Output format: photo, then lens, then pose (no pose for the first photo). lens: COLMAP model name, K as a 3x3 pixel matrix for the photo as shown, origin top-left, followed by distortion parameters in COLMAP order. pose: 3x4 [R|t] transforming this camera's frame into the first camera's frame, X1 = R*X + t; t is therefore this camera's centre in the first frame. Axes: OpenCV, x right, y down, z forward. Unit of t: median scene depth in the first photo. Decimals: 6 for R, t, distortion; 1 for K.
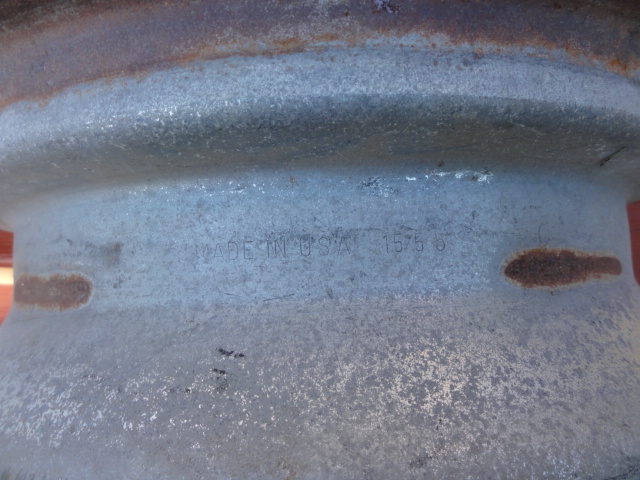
lens RADIAL K [[456.4, 0, 322.4], [0, 456.4, 237.5], [0, 0, 1]] dist [0.000214, -0.004503]
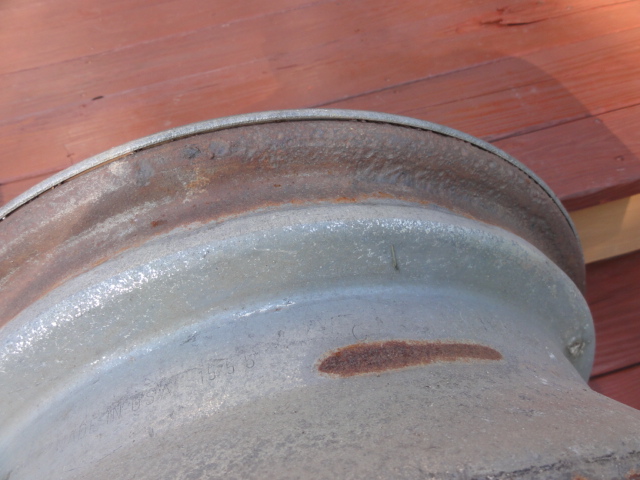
lens RADIAL K [[456.4, 0, 318.4], [0, 456.4, 239.6], [0, 0, 1]] dist [0.000214, -0.004503]
pose [[0.922097, -0.380386, -0.071022, 0.617925], [0.227636, 0.681648, -0.695369, 0.635735], [0.312921, 0.625030, 0.715135, 0.063650]]
